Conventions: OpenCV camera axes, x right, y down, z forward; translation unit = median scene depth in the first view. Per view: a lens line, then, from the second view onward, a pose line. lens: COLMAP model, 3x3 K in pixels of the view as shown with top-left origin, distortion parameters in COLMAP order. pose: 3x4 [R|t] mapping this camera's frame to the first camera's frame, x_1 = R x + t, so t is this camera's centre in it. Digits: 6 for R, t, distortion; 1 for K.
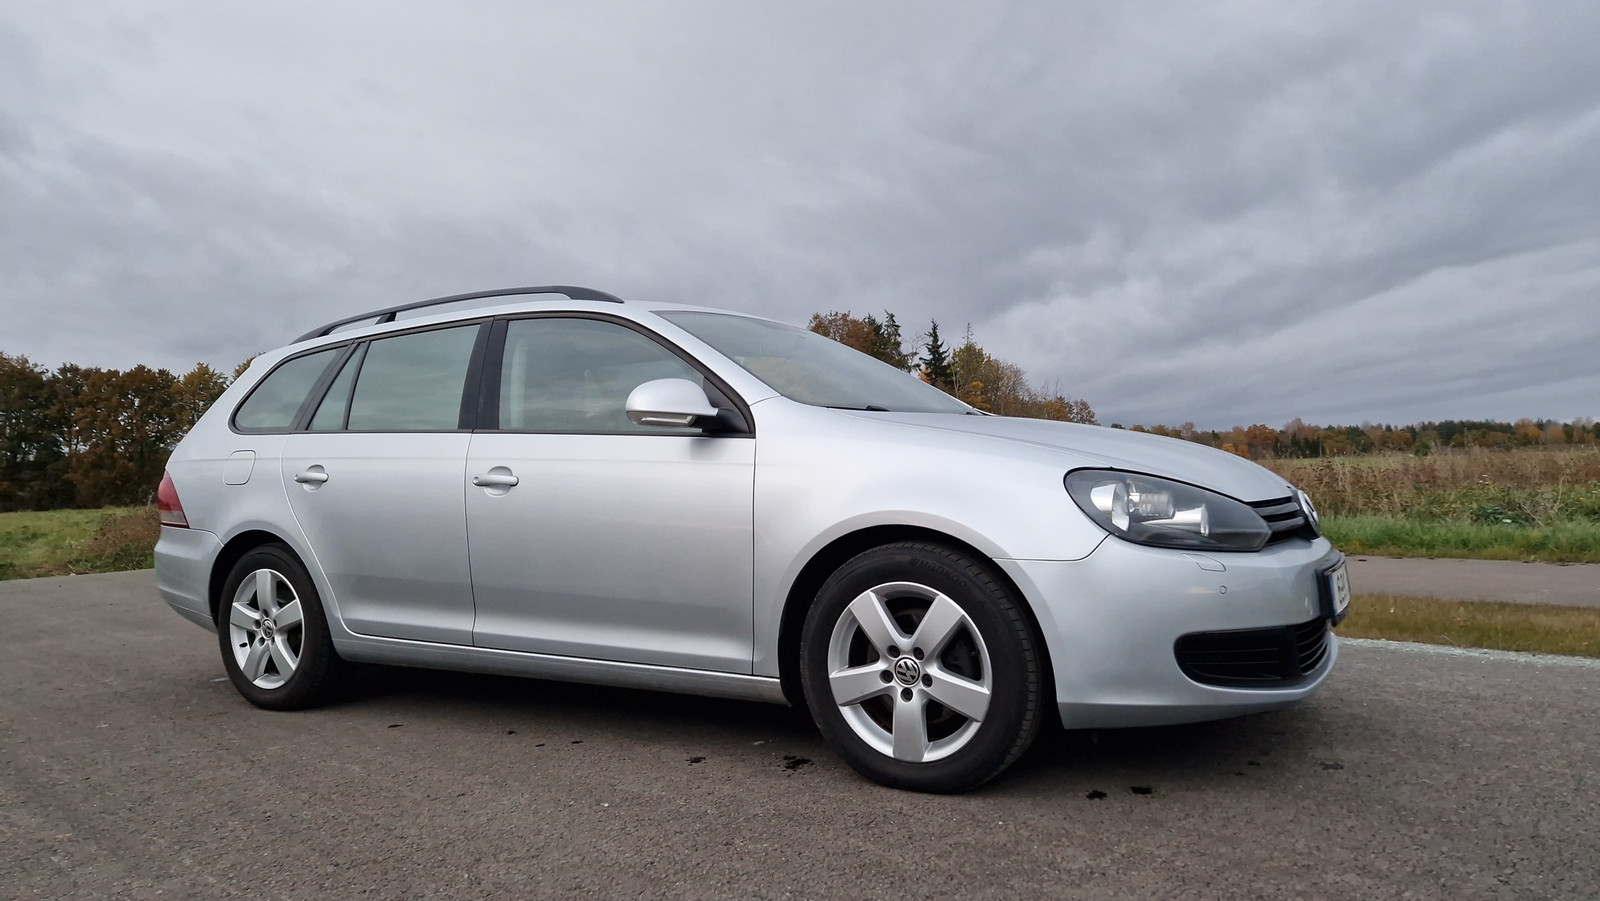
lens RADIAL K [[1056.5, 0, 802.5], [0, 1056.5, 452.4], [0, 0, 1]] dist [0.074439, -0.056533]
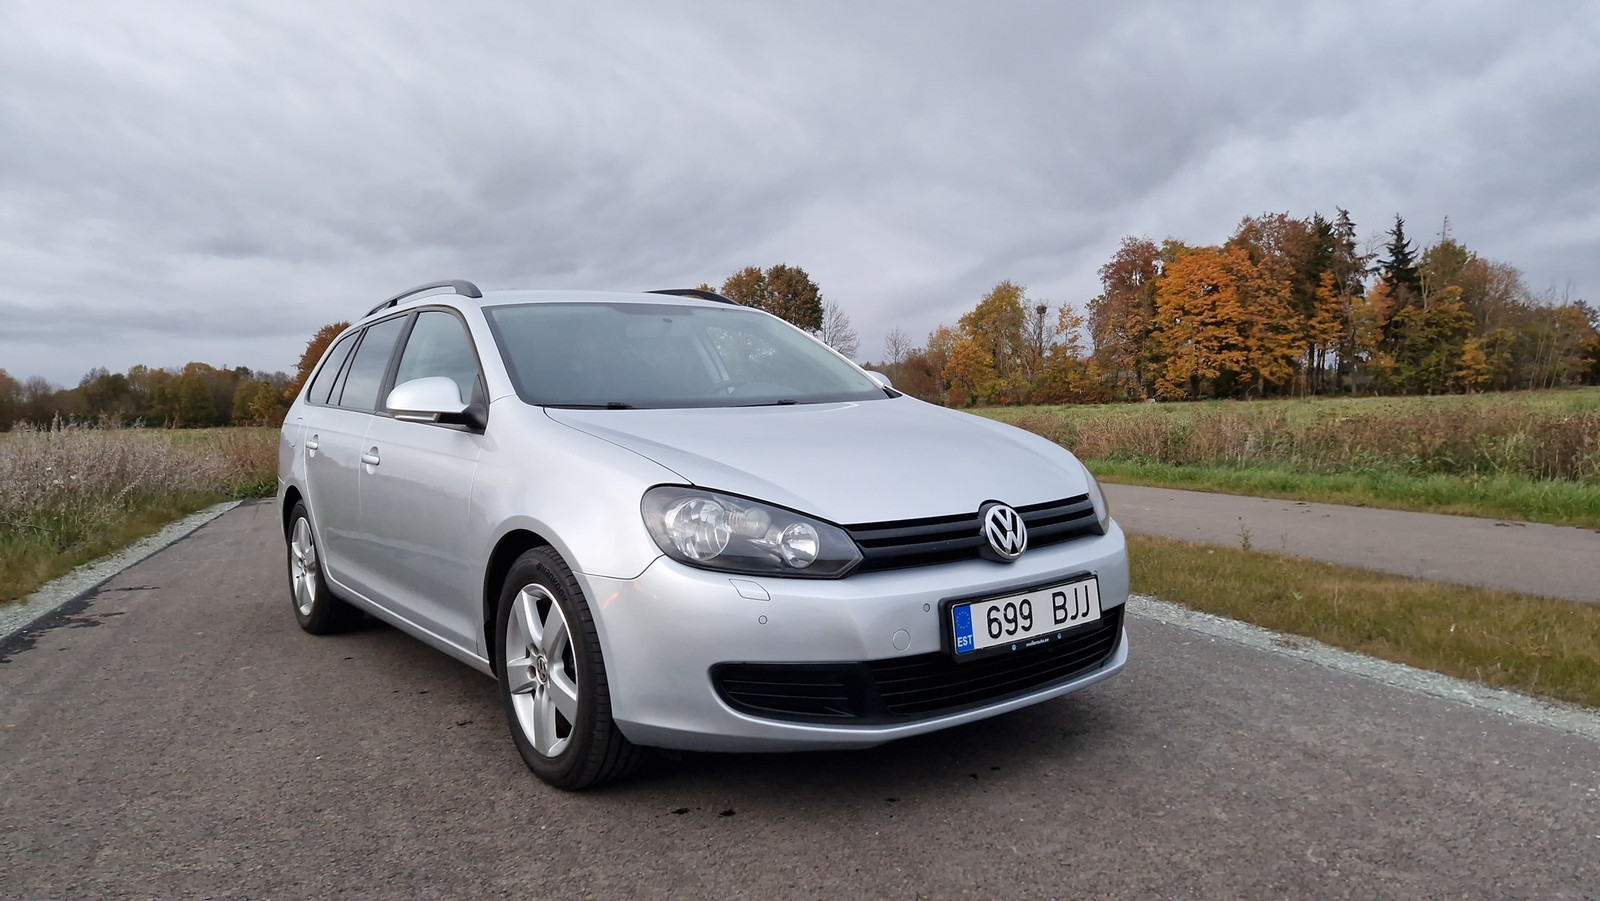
lens RADIAL K [[1056.5, 0, 802.5], [0, 1056.5, 452.4], [0, 0, 1]] dist [0.074439, -0.056533]
pose [[0.926204, 0.027875, -0.375990, 0.563997], [0.001173, 0.997045, 0.076808, -0.067470], [0.377020, -0.071581, 0.923435, 0.111517]]
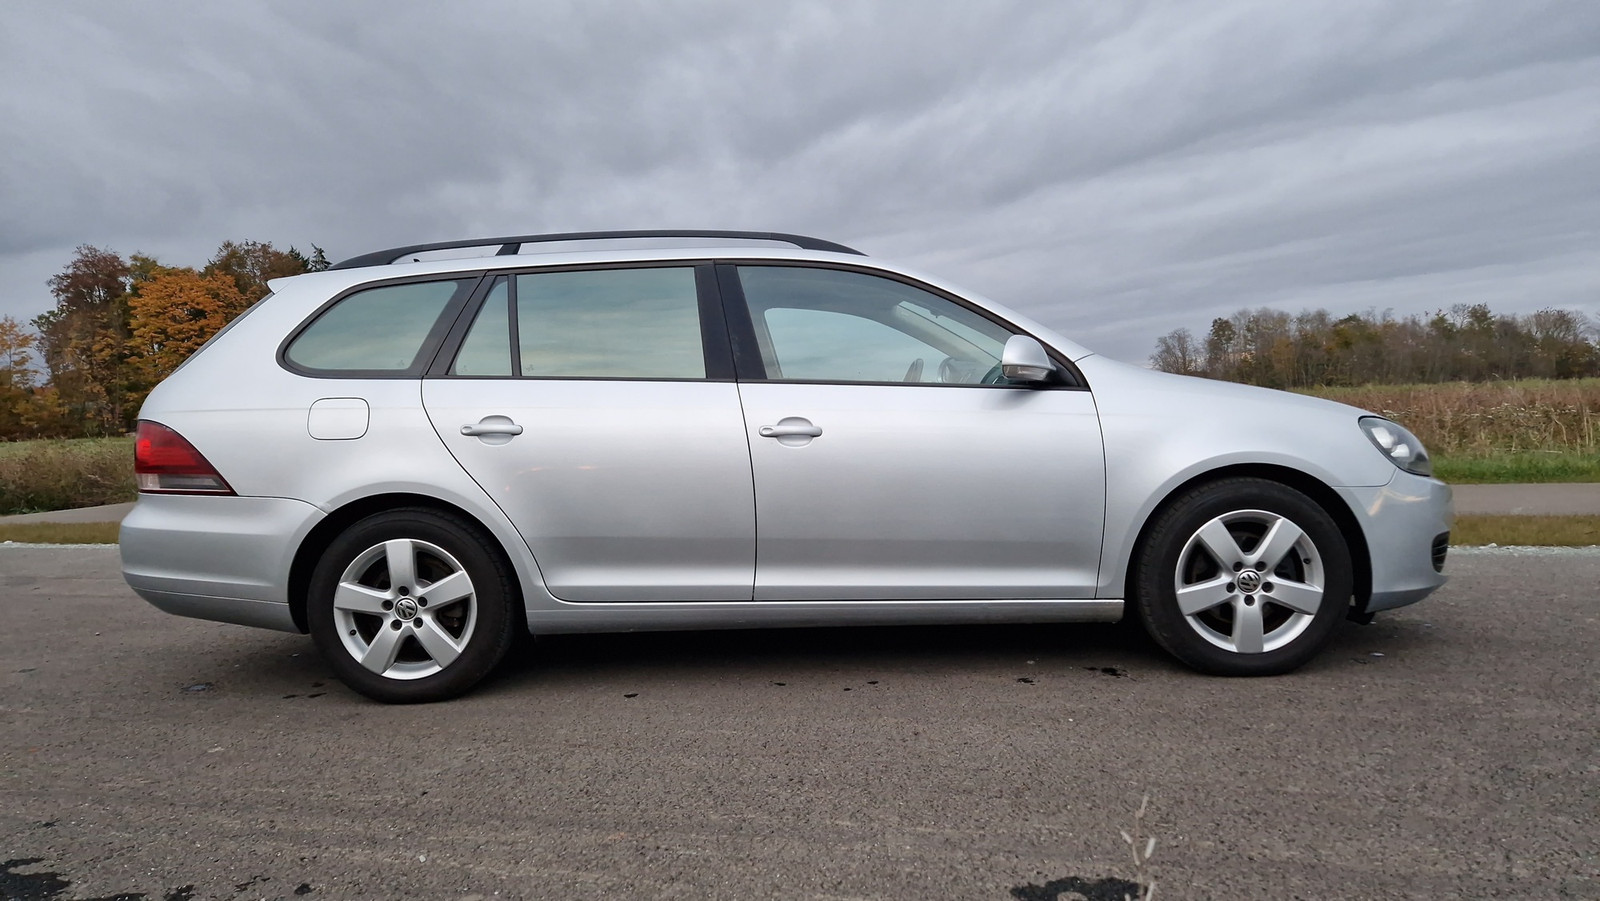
lens RADIAL K [[1056.5, 0, 802.5], [0, 1056.5, 452.4], [0, 0, 1]] dist [0.074439, -0.056533]
pose [[0.869660, -0.017800, 0.493330, -0.751992], [-0.004421, 0.999029, 0.043839, 0.002725], [-0.493631, -0.040306, 0.868737, 0.140169]]
